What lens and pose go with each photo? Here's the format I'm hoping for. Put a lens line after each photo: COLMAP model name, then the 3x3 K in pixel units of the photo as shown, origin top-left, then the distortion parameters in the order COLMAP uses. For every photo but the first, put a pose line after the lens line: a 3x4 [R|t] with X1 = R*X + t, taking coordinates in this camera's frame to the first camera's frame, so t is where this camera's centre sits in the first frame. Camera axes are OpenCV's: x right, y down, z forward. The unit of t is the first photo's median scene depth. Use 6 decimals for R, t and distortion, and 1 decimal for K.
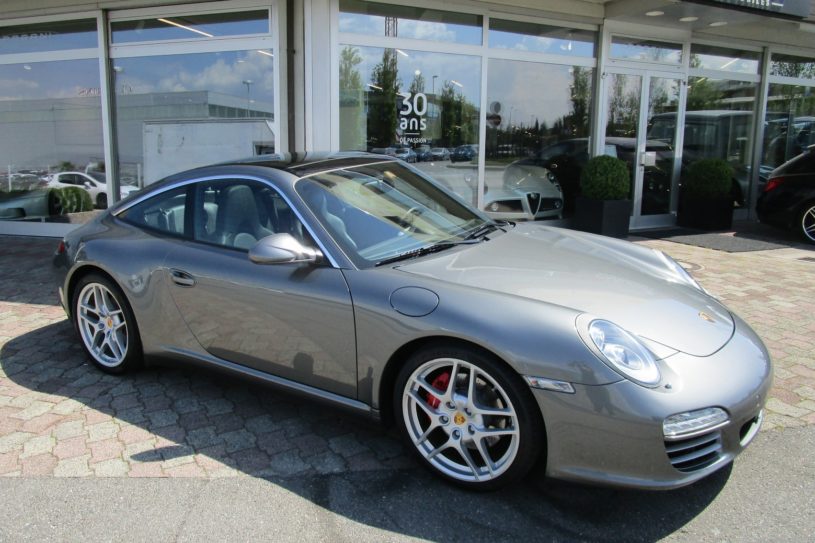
lens RADIAL K [[628.0, 0, 374.1], [0, 628.0, 246.2], [0, 0, 1]] dist [-0.023575, 0.002918]
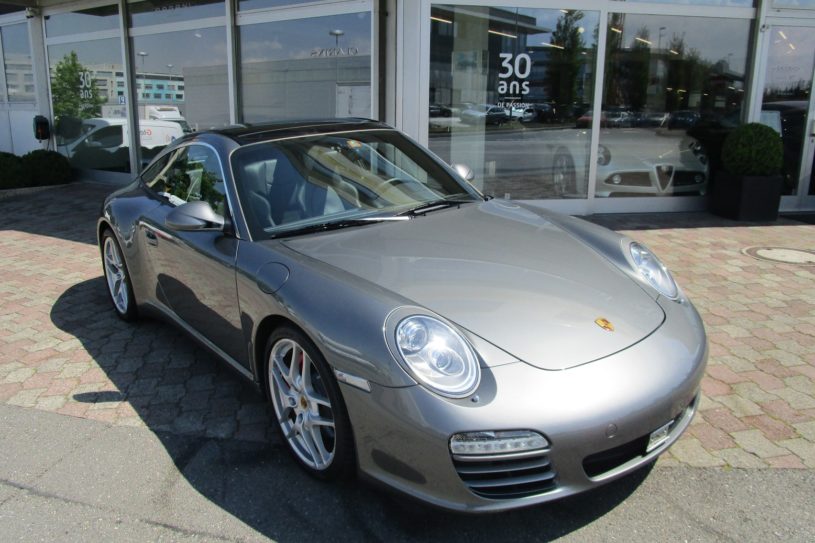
lens RADIAL K [[634.1, 0, 406.4], [0, 634.1, 236.0], [0, 0, 1]] dist [-0.010561, -0.011176]
pose [[0.956522, 0.062557, -0.284873, 0.372791], [-0.050144, 0.997456, 0.050668, -0.026288], [0.287318, -0.034181, 0.957225, 0.078921]]
